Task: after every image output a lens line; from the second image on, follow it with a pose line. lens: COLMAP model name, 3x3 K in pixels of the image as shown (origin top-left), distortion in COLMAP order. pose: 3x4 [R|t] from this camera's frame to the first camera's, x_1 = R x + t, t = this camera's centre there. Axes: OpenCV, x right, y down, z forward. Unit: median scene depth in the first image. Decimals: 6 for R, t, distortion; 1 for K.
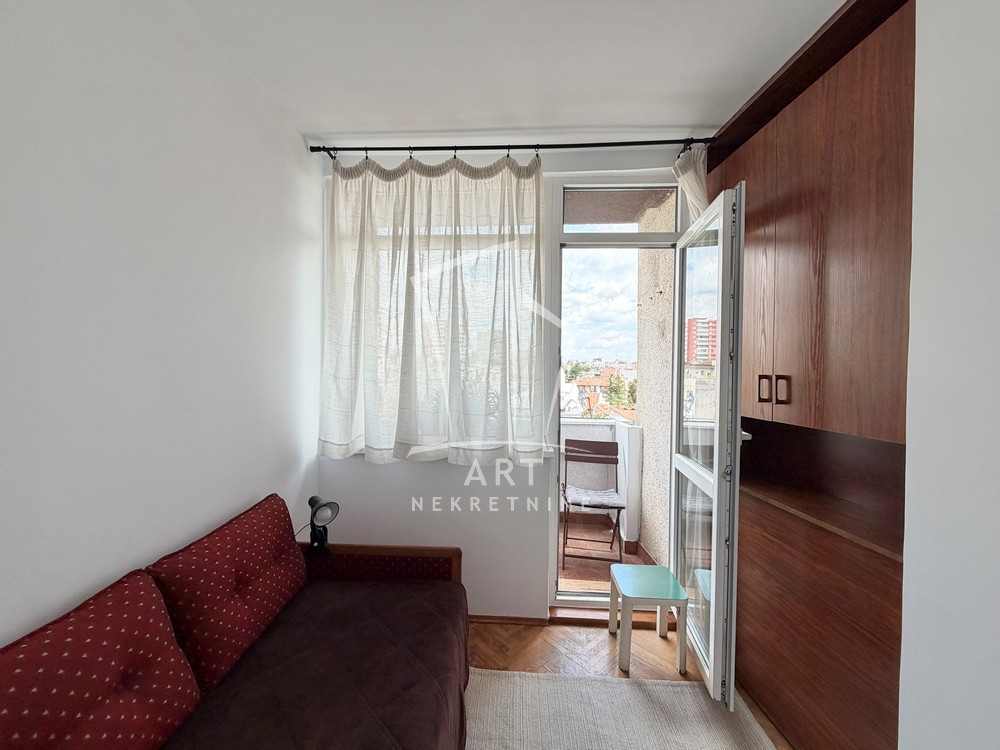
lens RADIAL K [[398.3, 0, 496.4], [0, 398.3, 377.1], [0, 0, 1]] dist [0.000960, -0.000263]
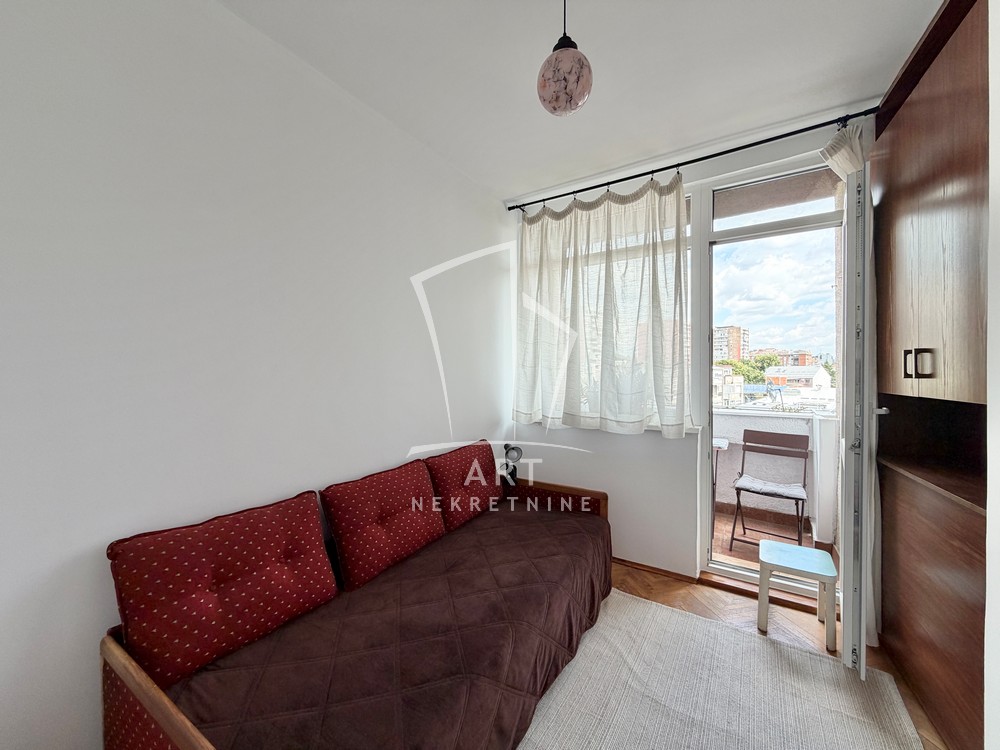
lens RADIAL K [[400.9, 0, 496.0], [0, 400.9, 376.6], [0, 0, 1]] dist [-0.000538, -0.000366]
pose [[0.862855, -0.007290, -0.505399, 0.229747], [0.001508, 0.999929, -0.011849, 0.055518], [0.505449, 0.009462, 0.862804, -0.278818]]
